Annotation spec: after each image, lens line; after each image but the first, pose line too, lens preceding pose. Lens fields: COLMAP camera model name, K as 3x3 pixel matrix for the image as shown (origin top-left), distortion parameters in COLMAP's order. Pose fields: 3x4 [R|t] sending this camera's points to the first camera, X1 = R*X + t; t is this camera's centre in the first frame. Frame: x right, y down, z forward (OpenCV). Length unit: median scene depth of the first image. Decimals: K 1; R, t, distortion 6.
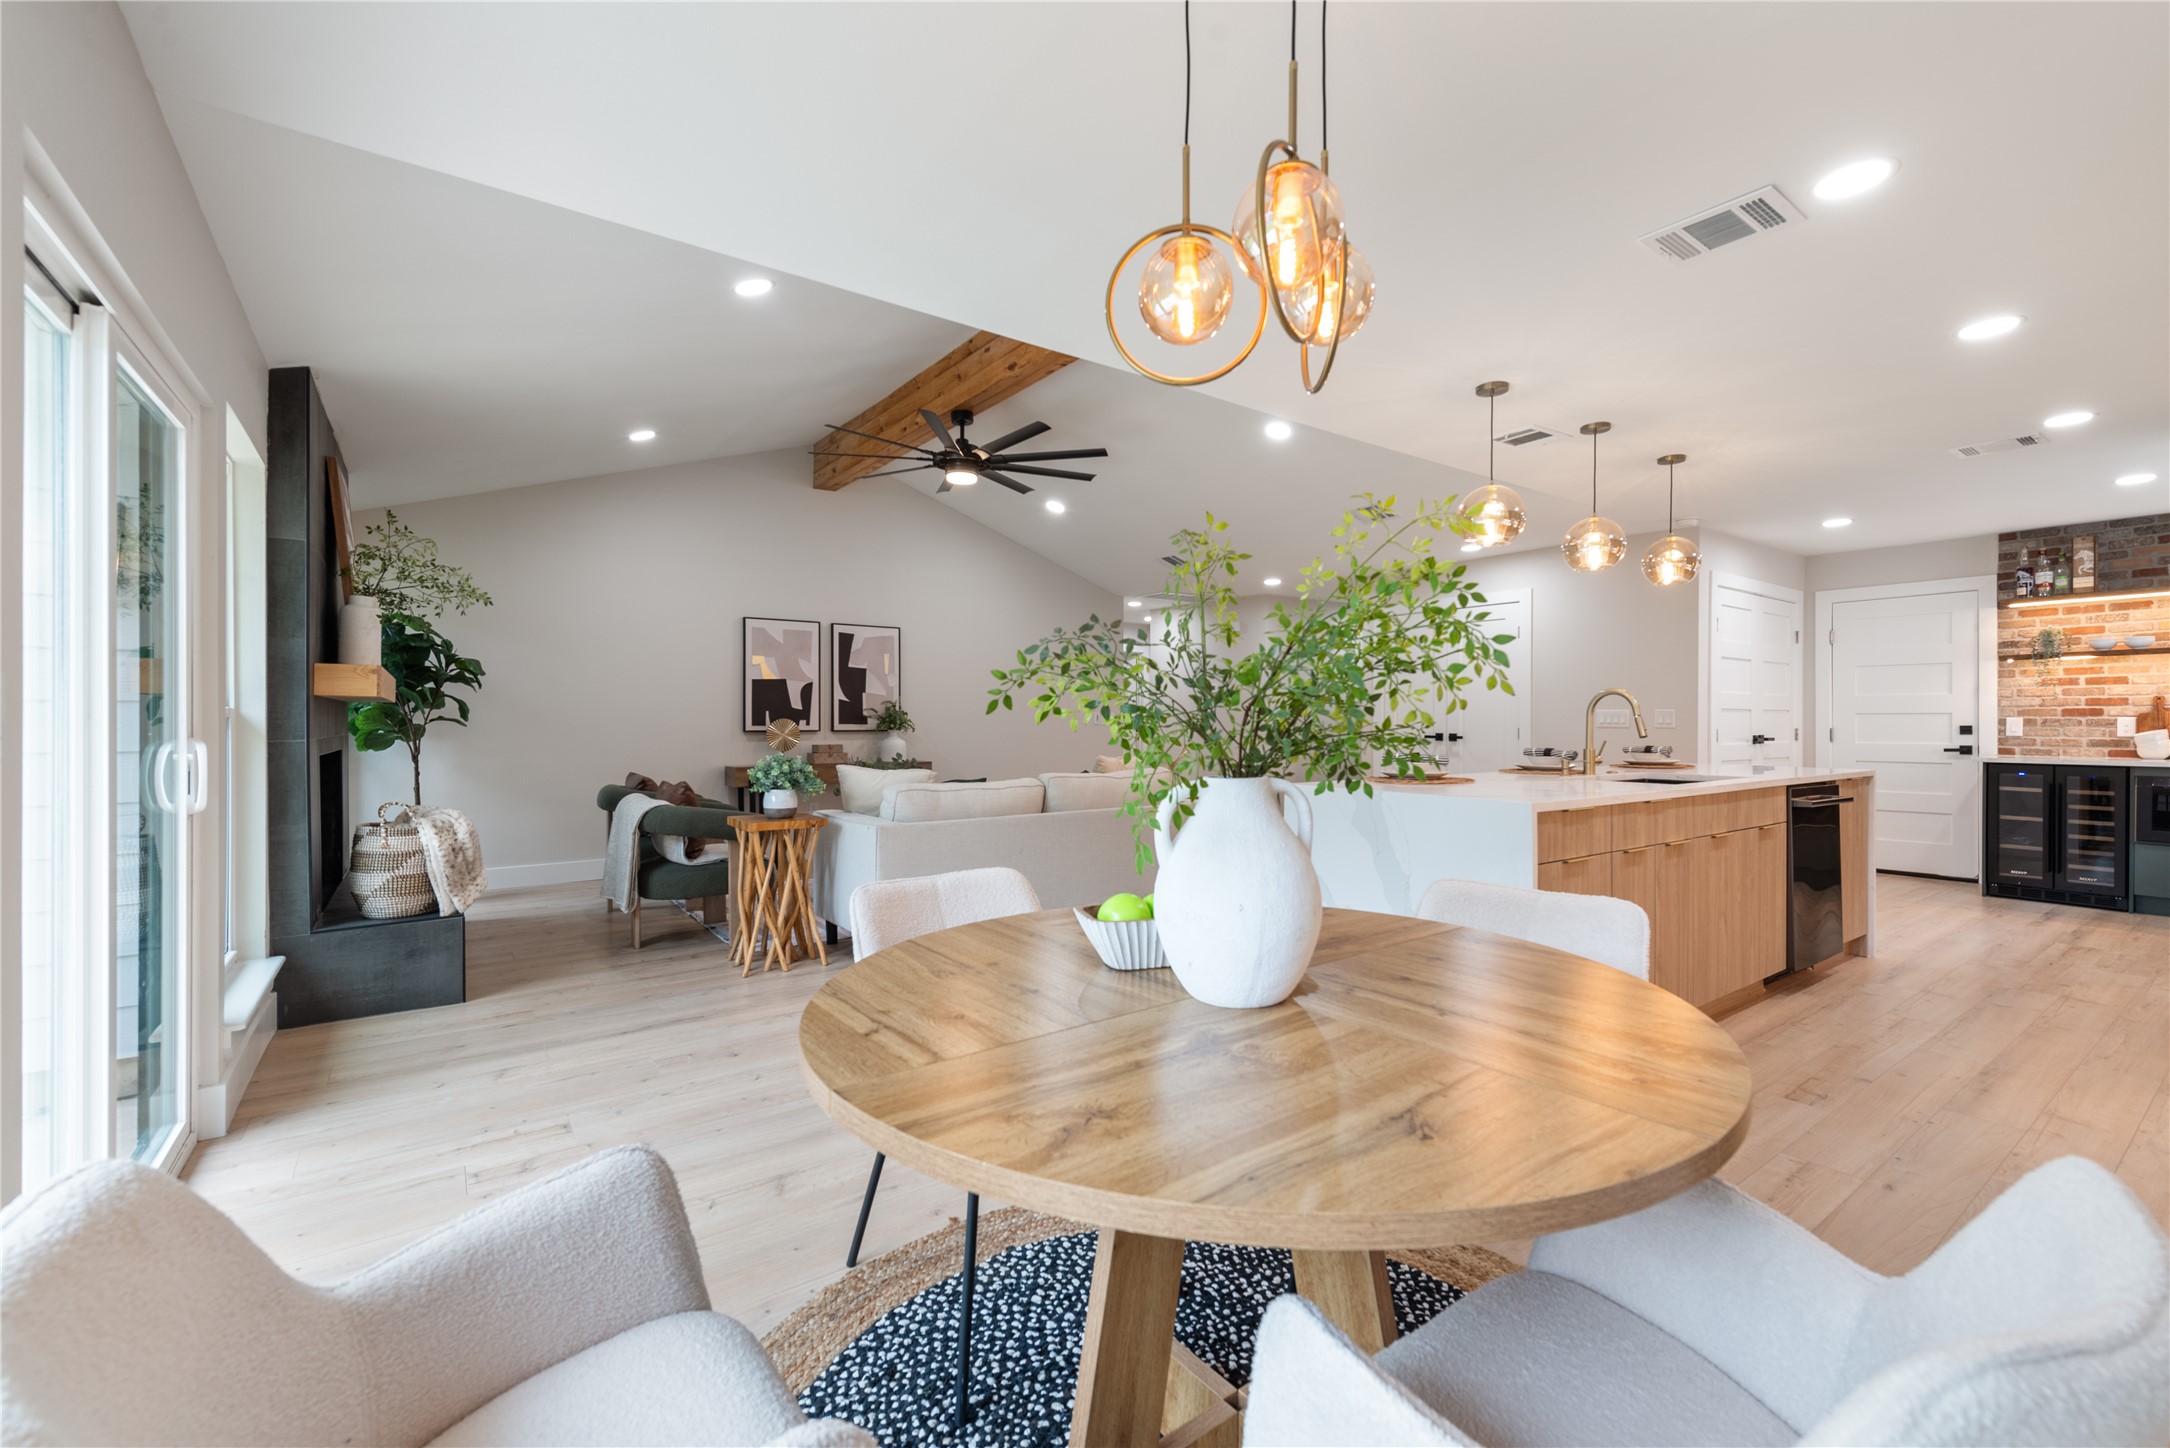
lens RADIAL K [[891.7, 0, 1082.7], [0, 891.7, 730.6], [0, 0, 1]] dist [0.003692, -0.002324]
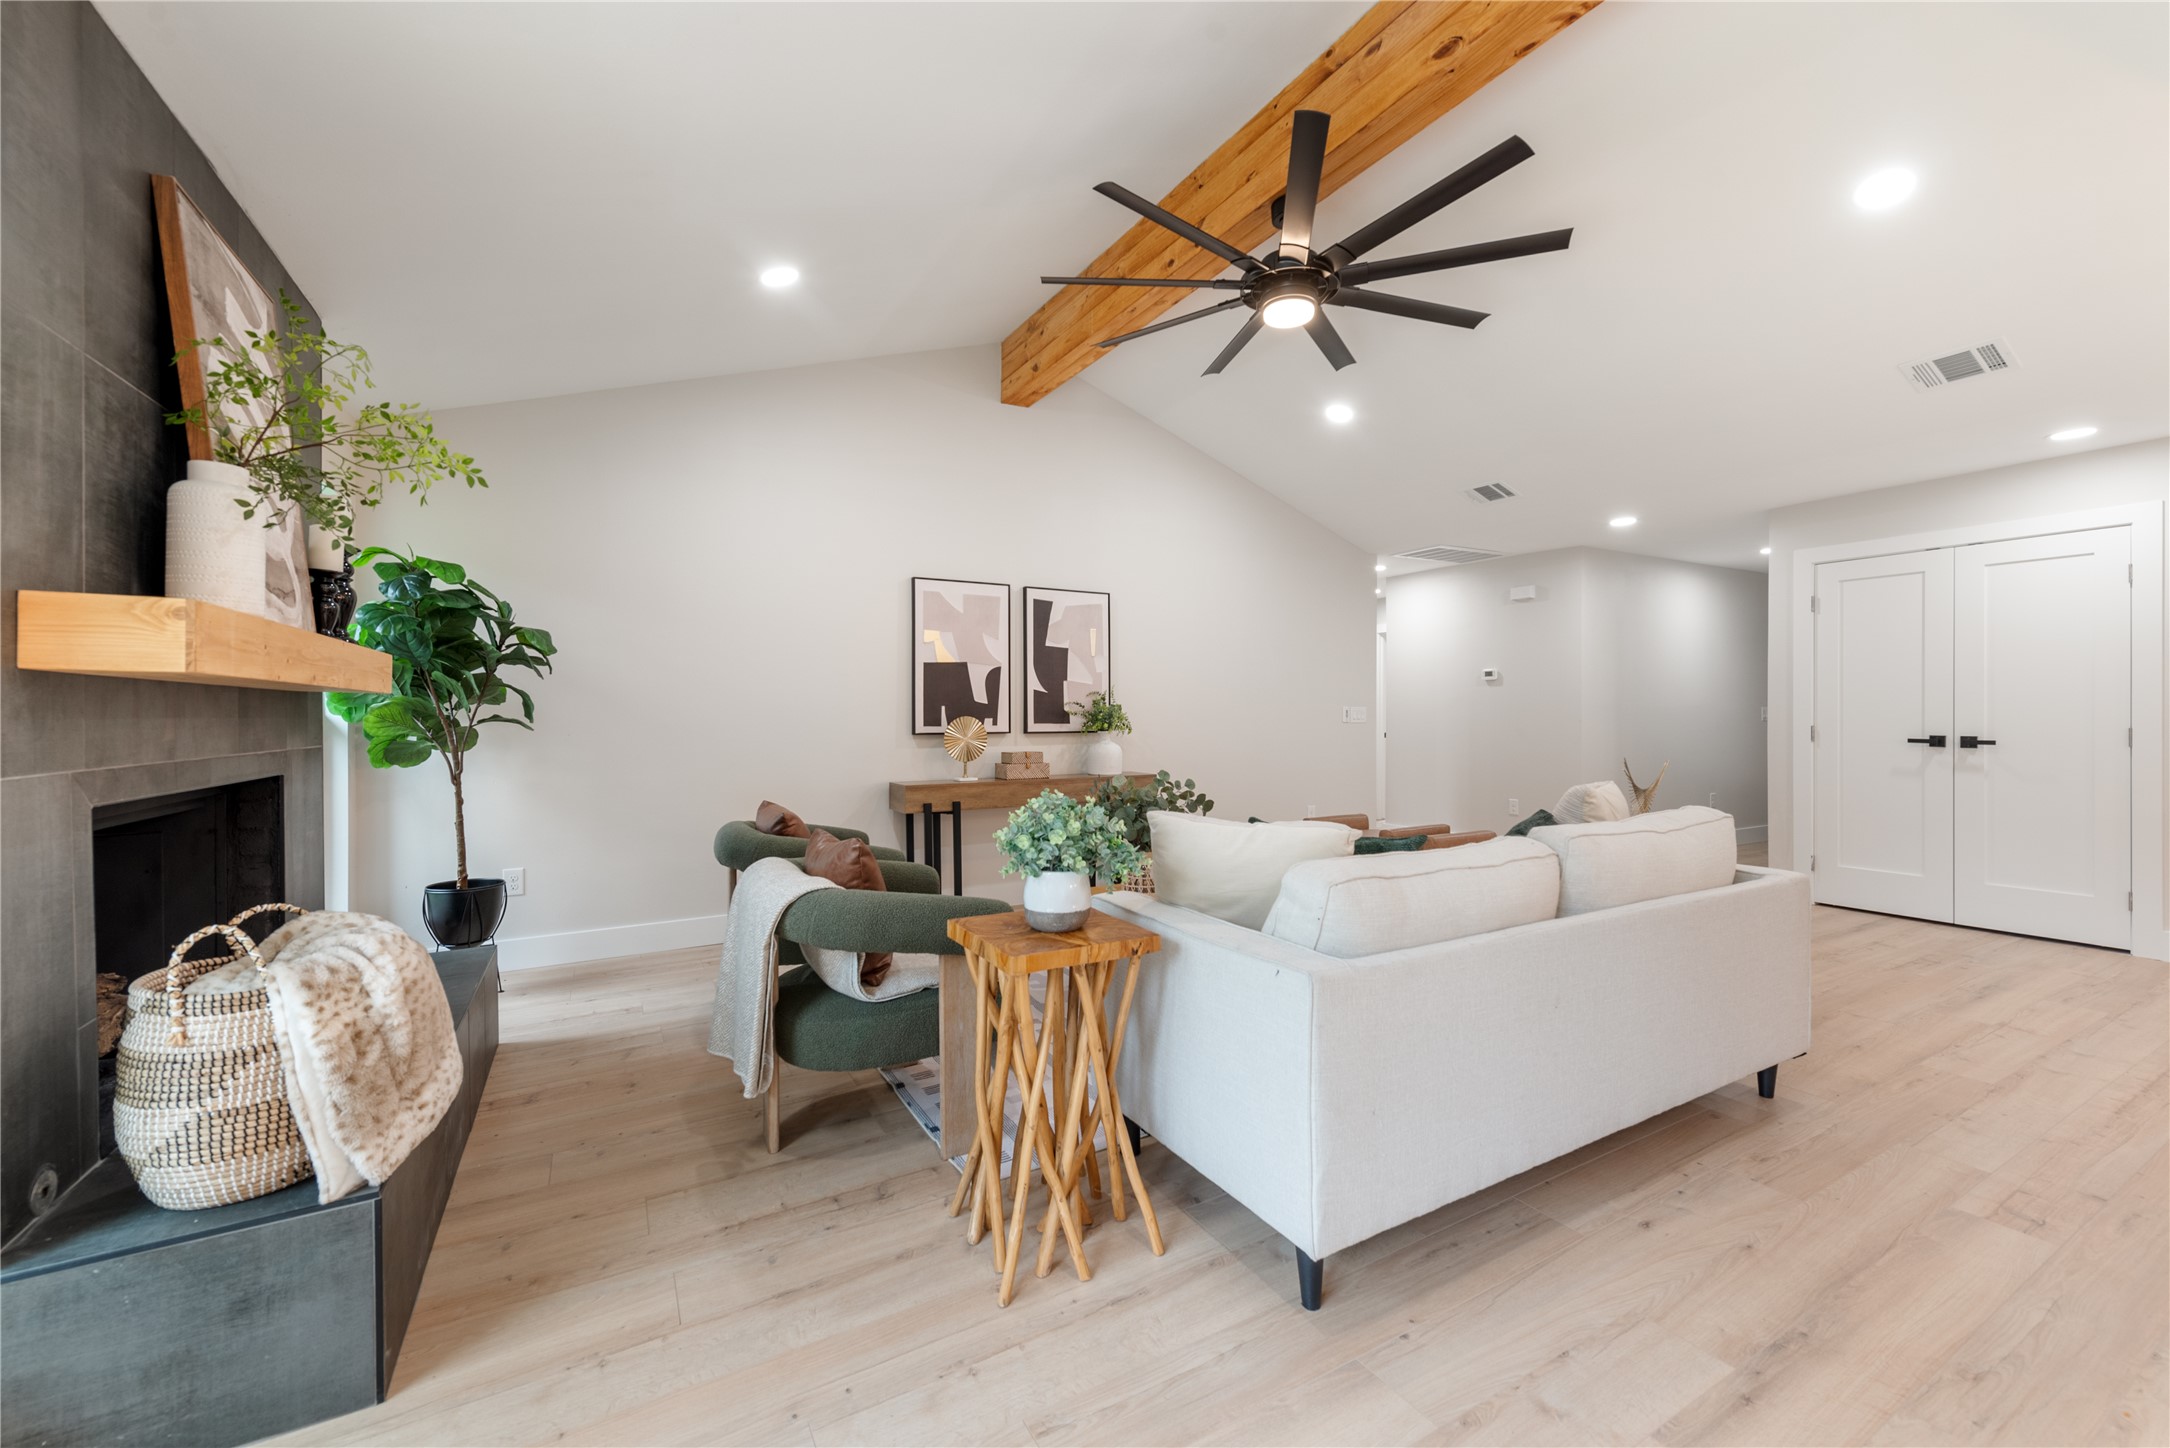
lens RADIAL K [[852.4, 0, 1076.3], [0, 852.4, 723.4], [0, 0, 1]] dist [0.008014, -0.001993]
pose [[0.992432, -0.001778, -0.122781, -0.207061], [0.001577, 0.999997, -0.001733, -0.008215], [0.122784, 0.001526, 0.992432, 0.416208]]
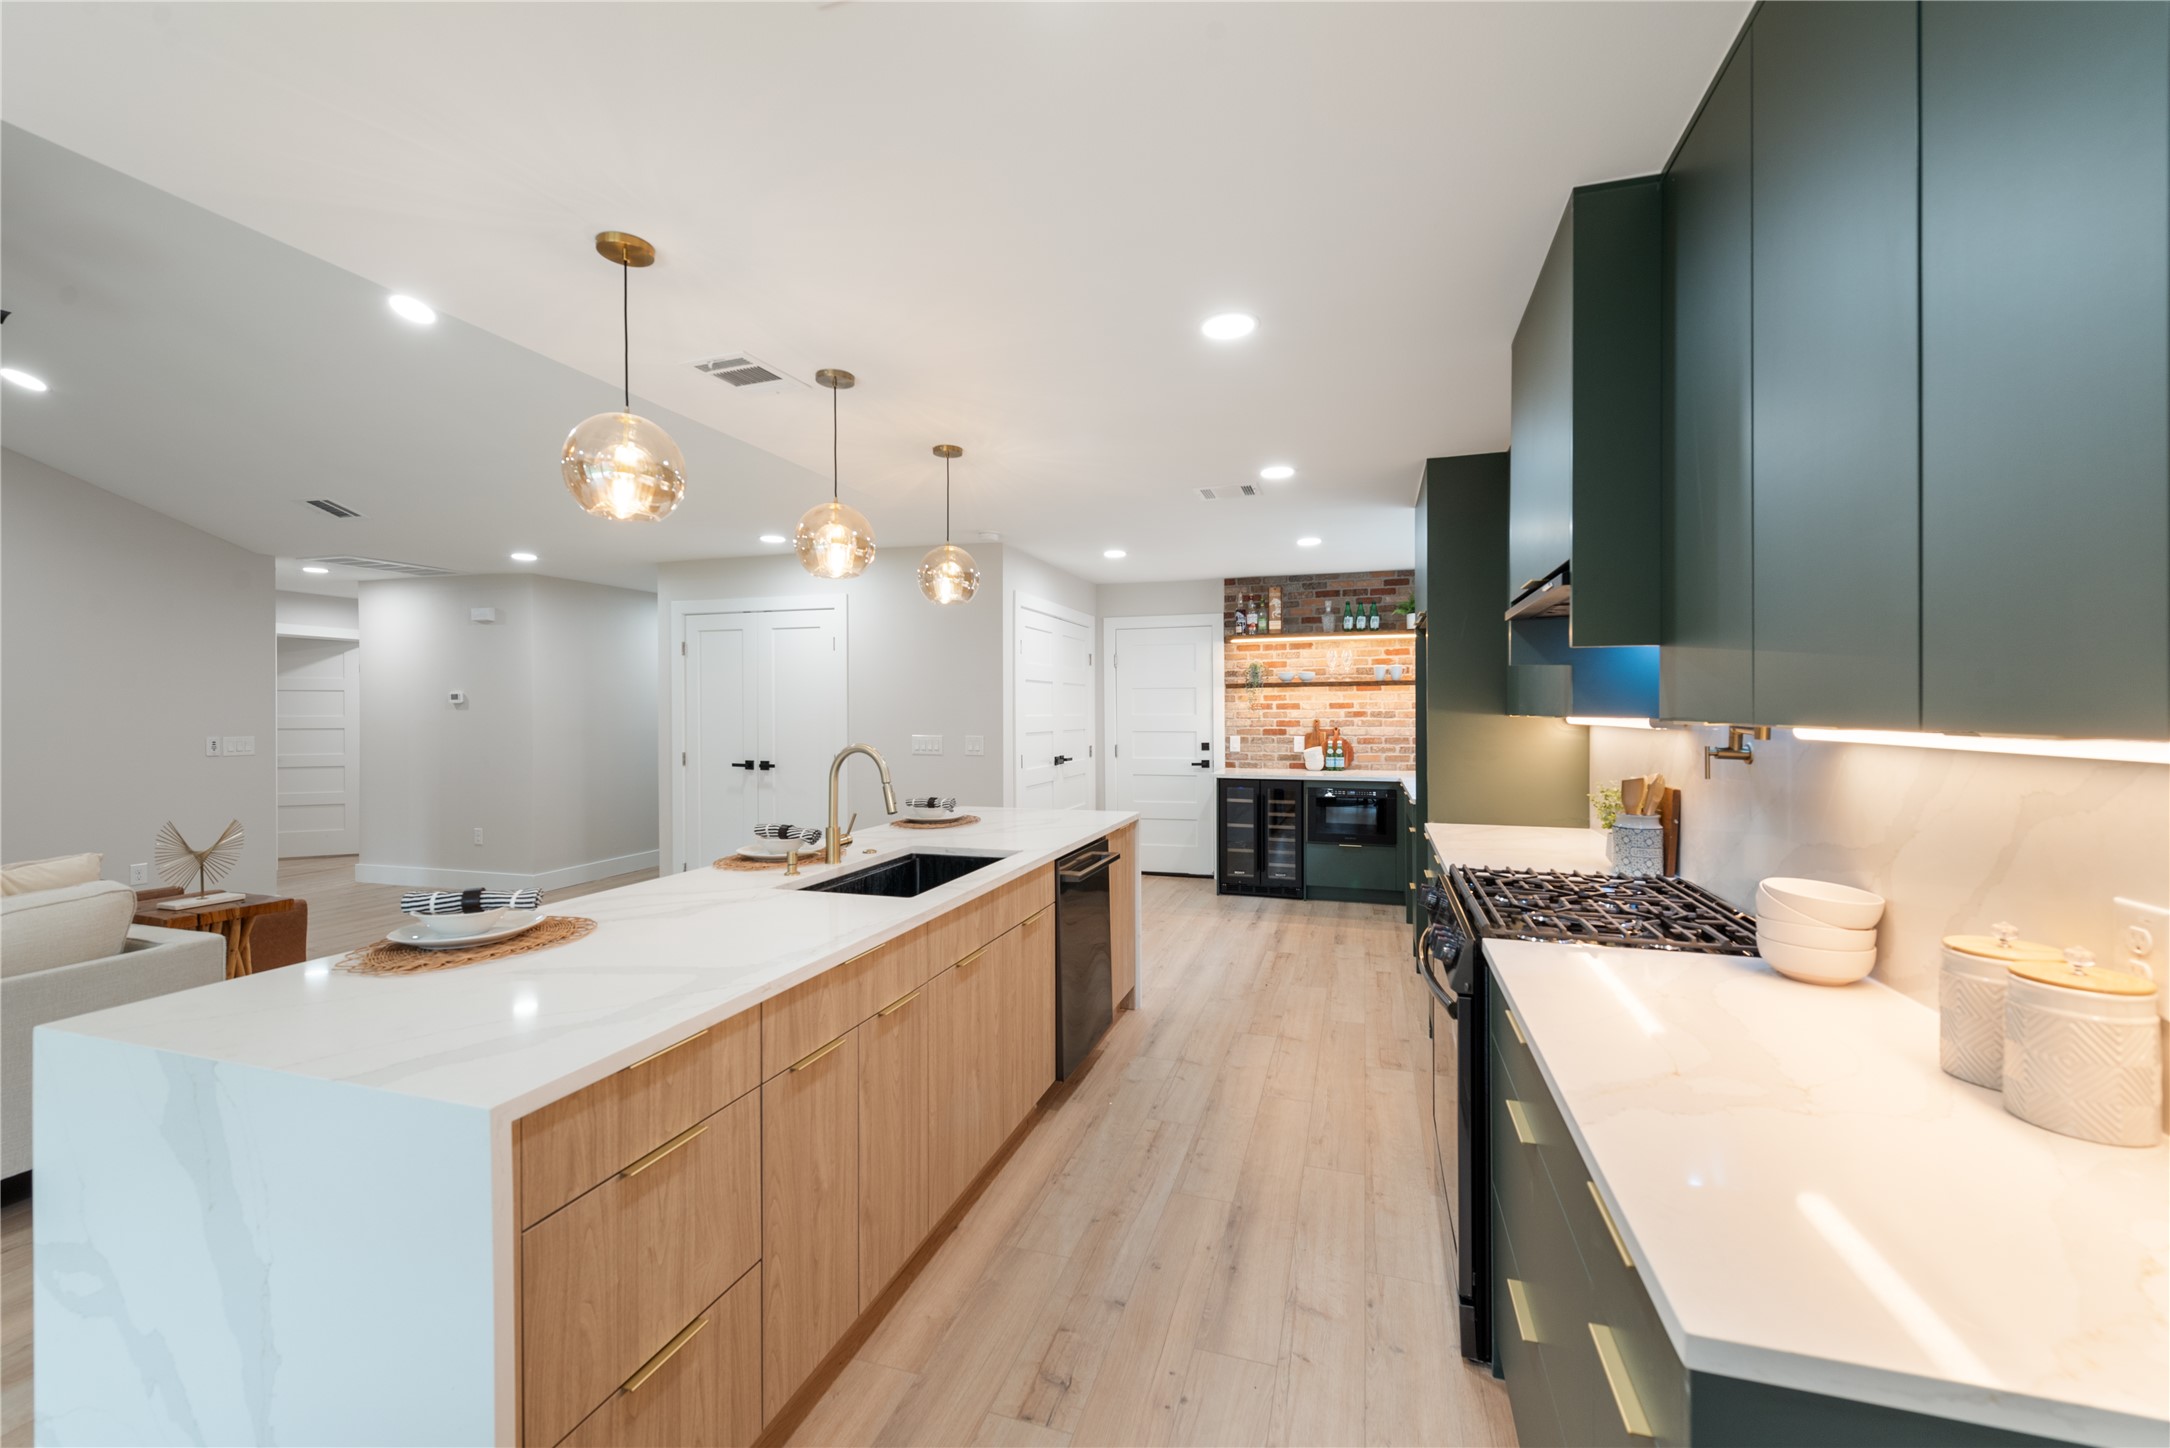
lens RADIAL K [[891.7, 0, 1079.7], [0, 891.7, 719.9], [0, 0, 1]] dist [0.003692, -0.002324]
pose [[0.800368, -0.006205, 0.599477, 0.209198], [0.007877, 0.999969, -0.000166, -0.044459], [-0.599457, 0.004855, 0.800392, 0.217092]]
